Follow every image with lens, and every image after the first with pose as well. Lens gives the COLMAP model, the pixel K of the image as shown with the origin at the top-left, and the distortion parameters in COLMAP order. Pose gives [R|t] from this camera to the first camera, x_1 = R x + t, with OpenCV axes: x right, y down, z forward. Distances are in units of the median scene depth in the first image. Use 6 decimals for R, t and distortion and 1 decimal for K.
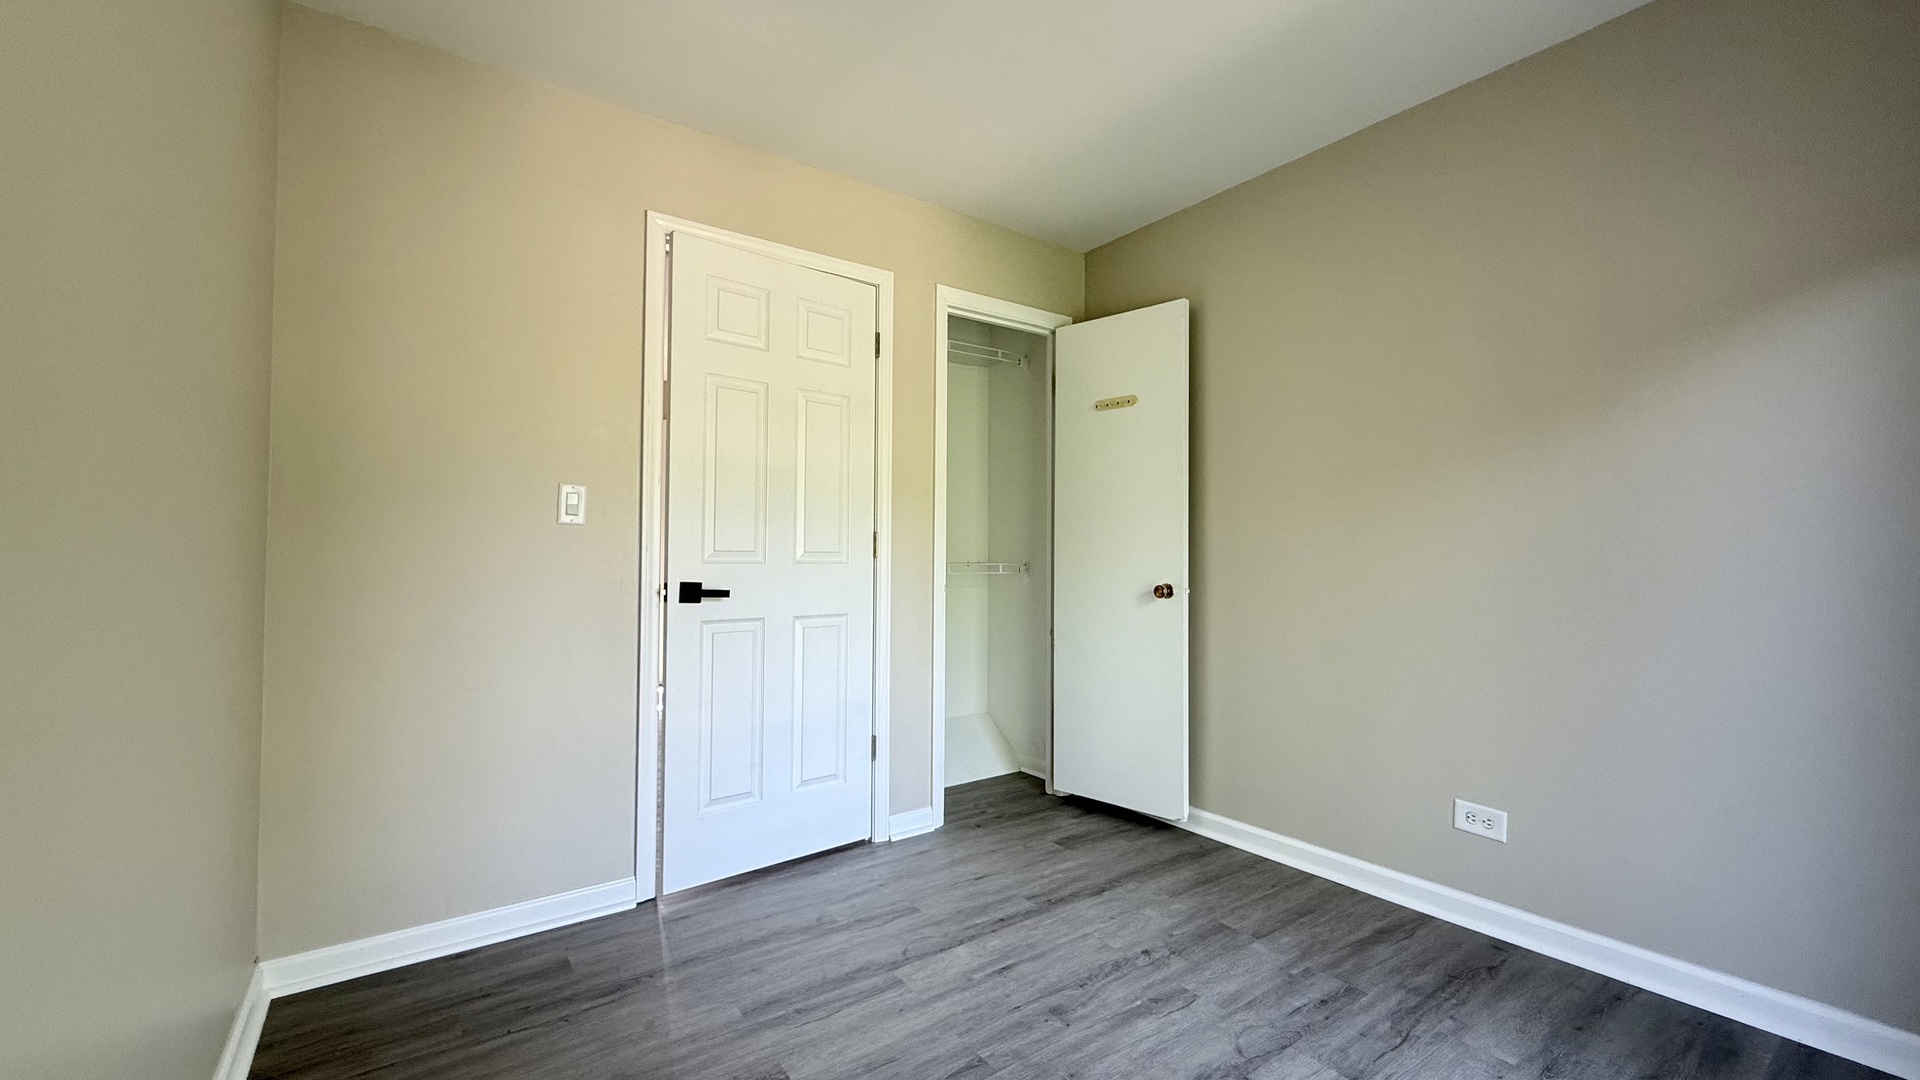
lens RADIAL K [[766.4, 0, 953.3], [0, 766.4, 535.1], [0, 0, 1]] dist [0.000853, -0.000165]
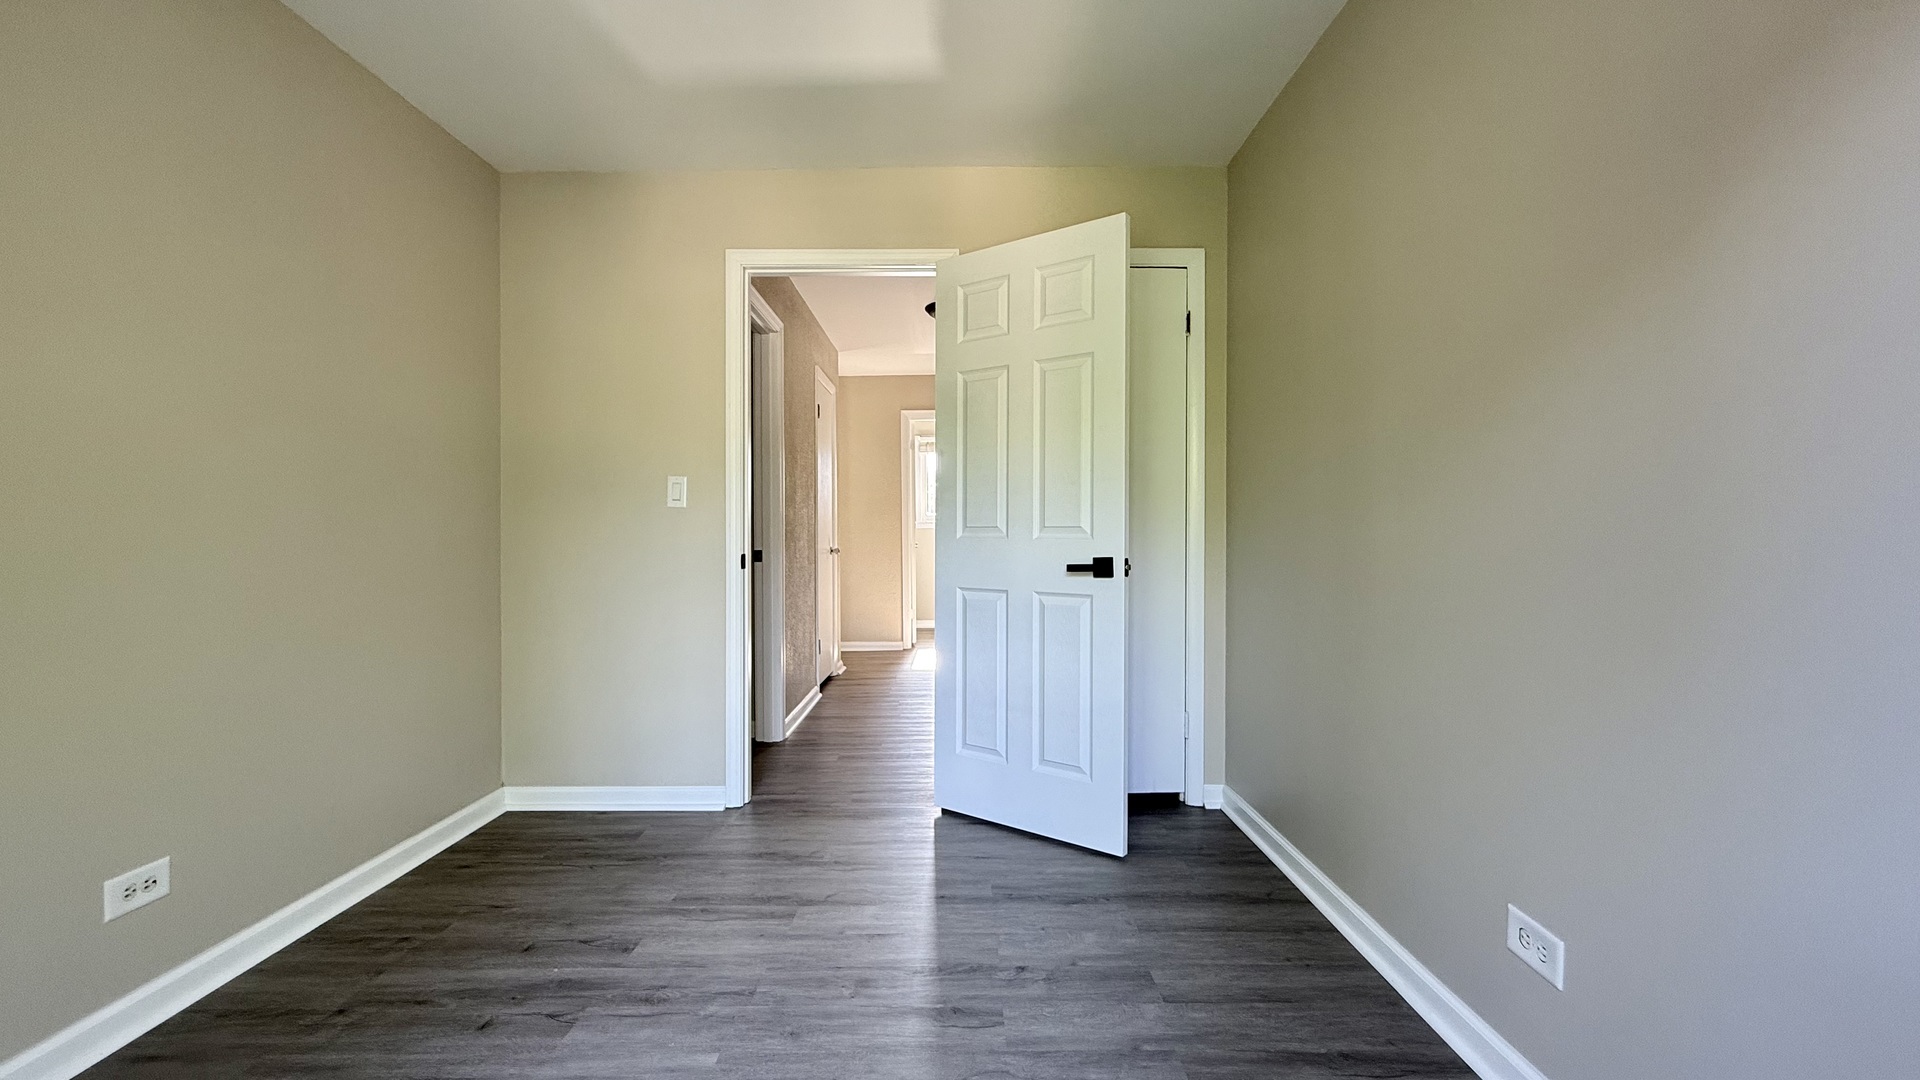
lens RADIAL K [[766.4, 0, 952.9], [0, 766.4, 538.6], [0, 0, 1]] dist [0.000853, -0.000165]
pose [[0.811214, -0.001395, -0.584748, 0.732903], [0.020321, 0.999460, 0.025806, 0.019120], [0.584396, -0.032817, 0.810805, 0.253398]]
